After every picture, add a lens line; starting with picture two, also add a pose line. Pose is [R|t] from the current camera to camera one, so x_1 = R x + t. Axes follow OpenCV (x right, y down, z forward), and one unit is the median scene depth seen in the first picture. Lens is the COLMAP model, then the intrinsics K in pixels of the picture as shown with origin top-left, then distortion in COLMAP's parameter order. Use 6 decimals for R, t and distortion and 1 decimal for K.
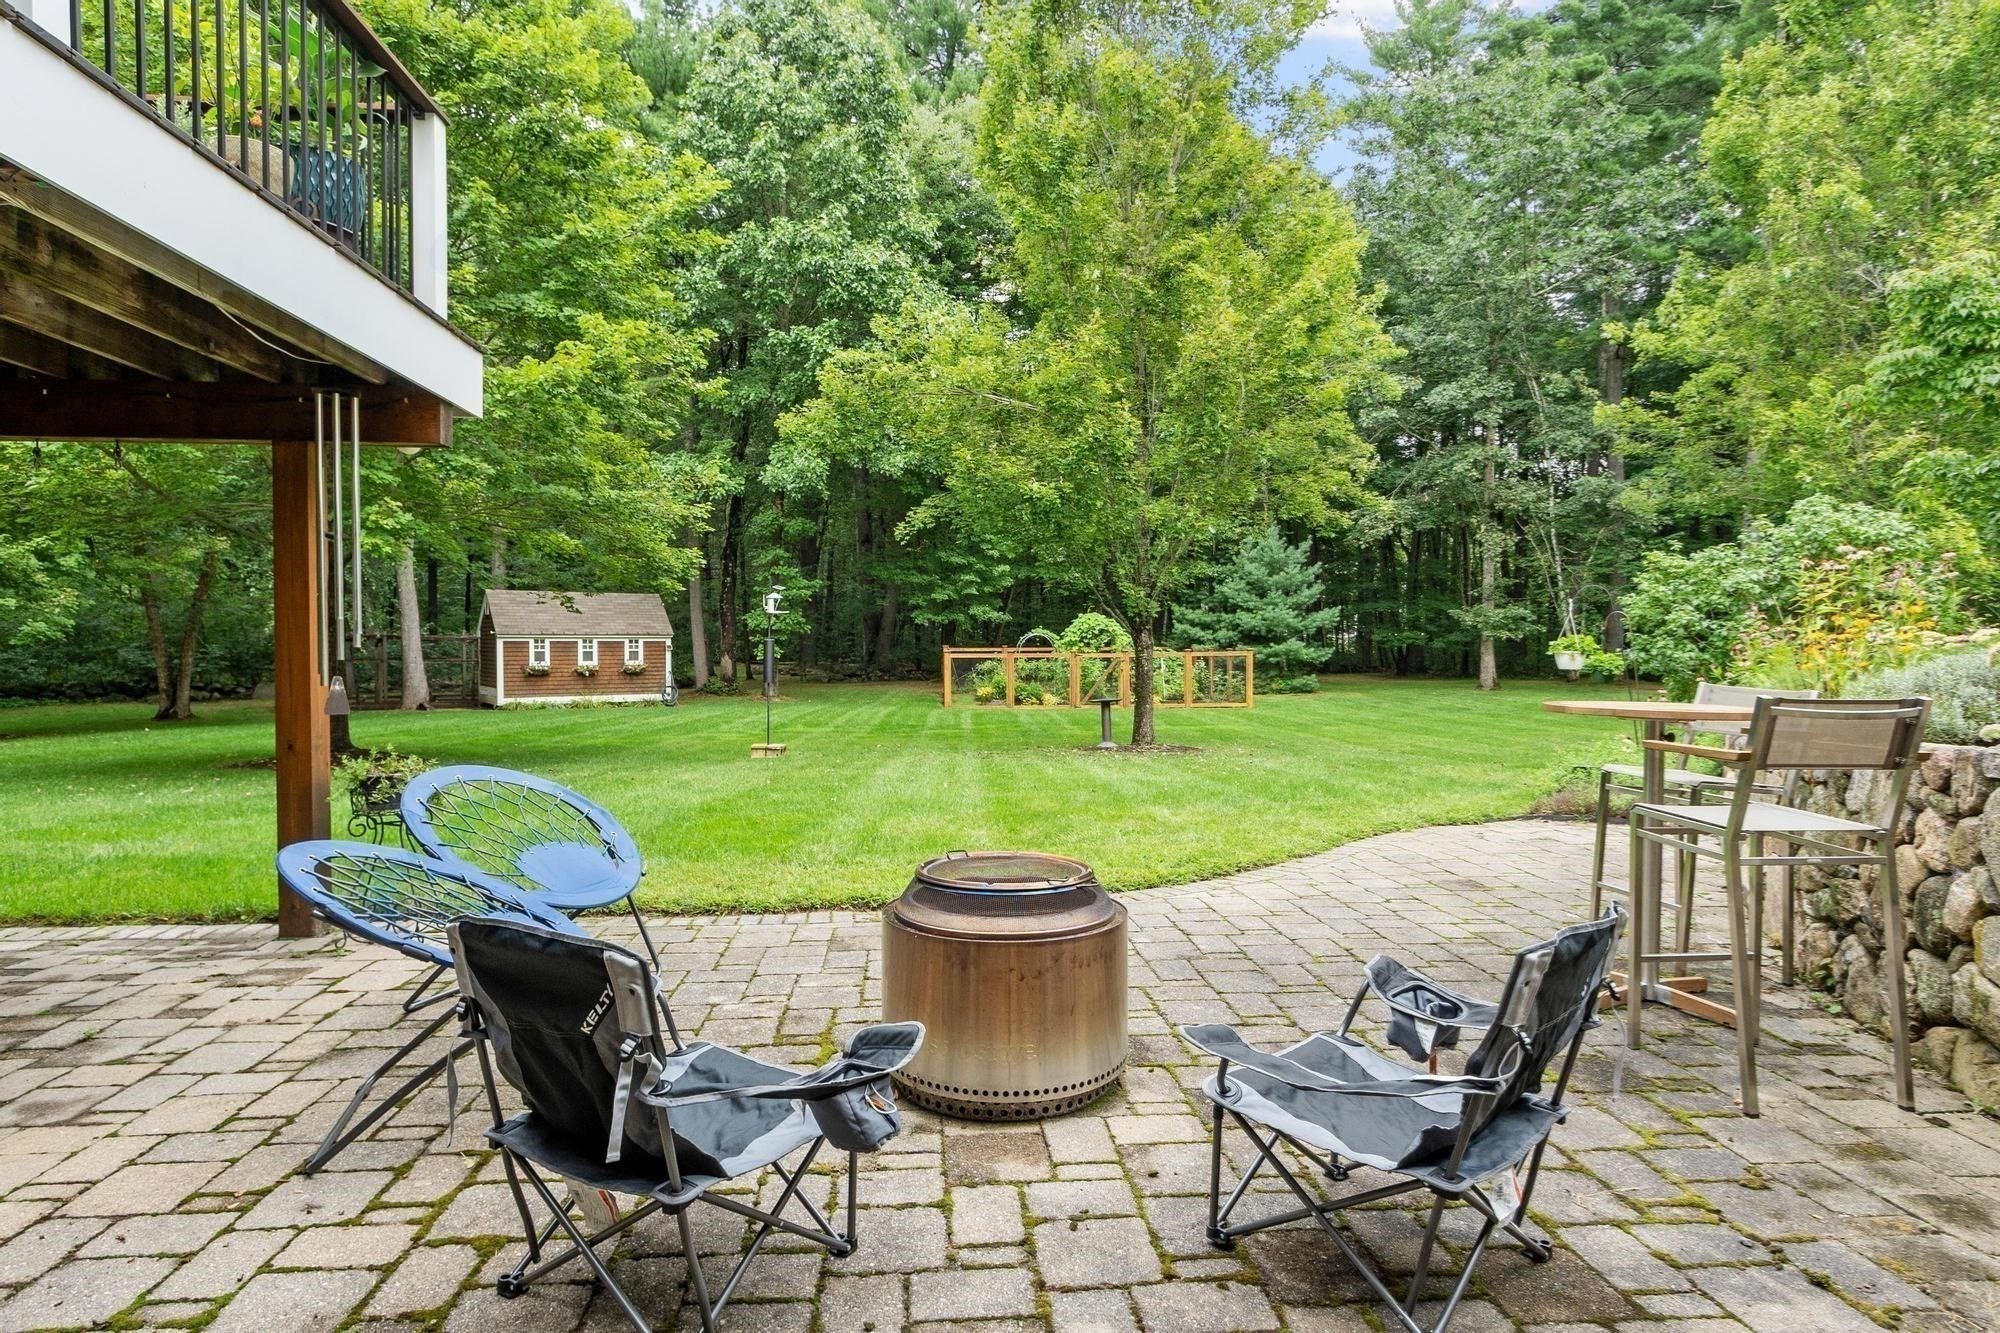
lens RADIAL K [[1082.1, 0, 1001.3], [0, 1082.1, 672.0], [0, 0, 1]] dist [-0.000820, 0.000081]
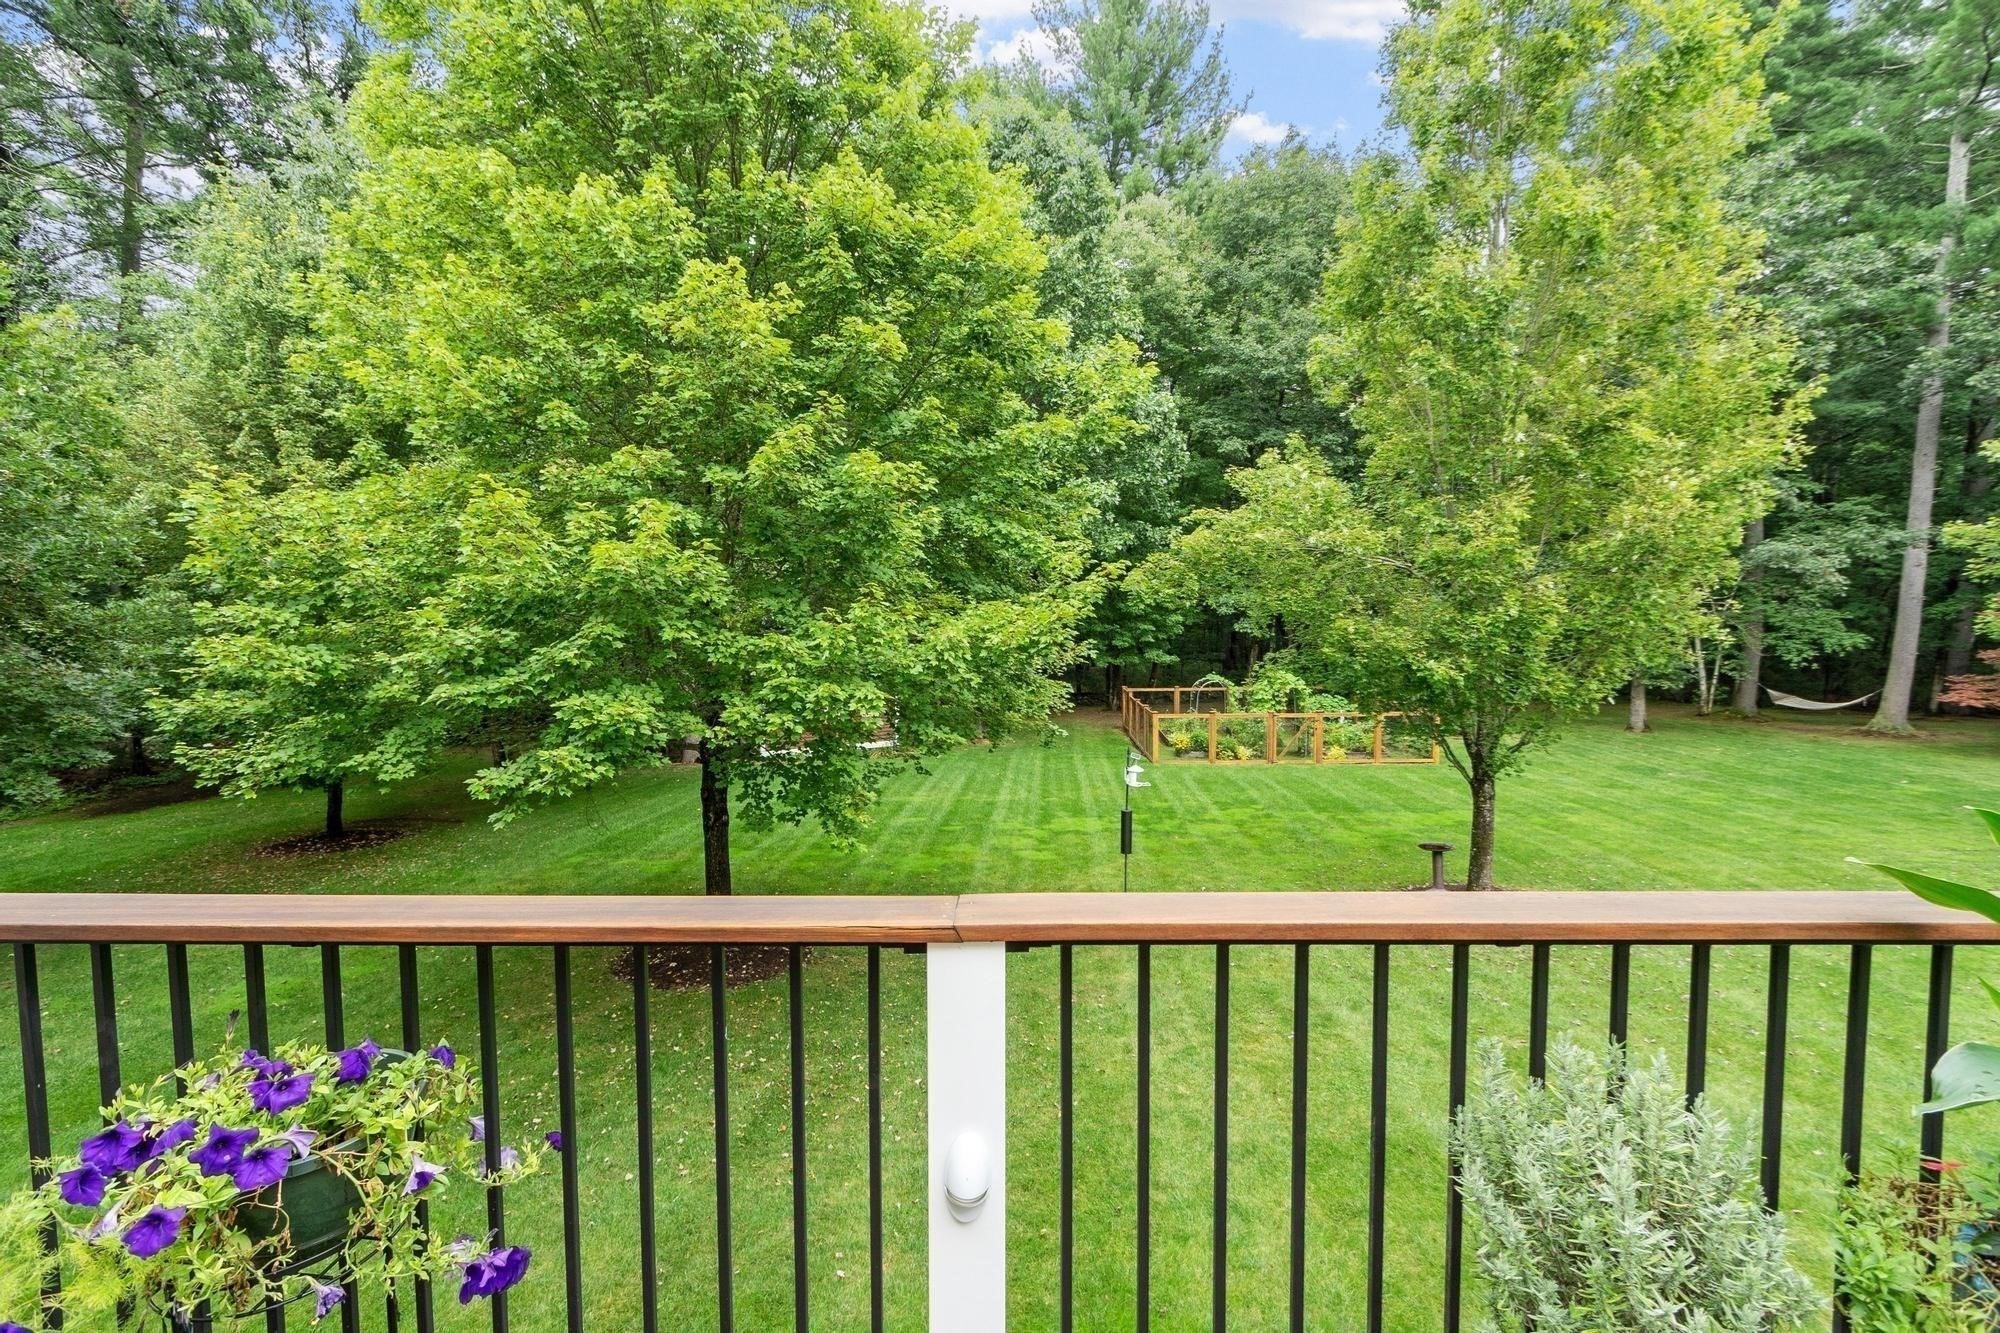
lens RADIAL K [[863.8, 0, 999.0], [0, 863.8, 667.0], [0, 0, 1]] dist [0.003491, 0.000318]
pose [[0.996031, 0.000290, -0.089007, -0.126986], [0.002280, 0.999583, 0.028772, -0.088474], [0.088979, -0.028861, 0.995615, 0.105703]]
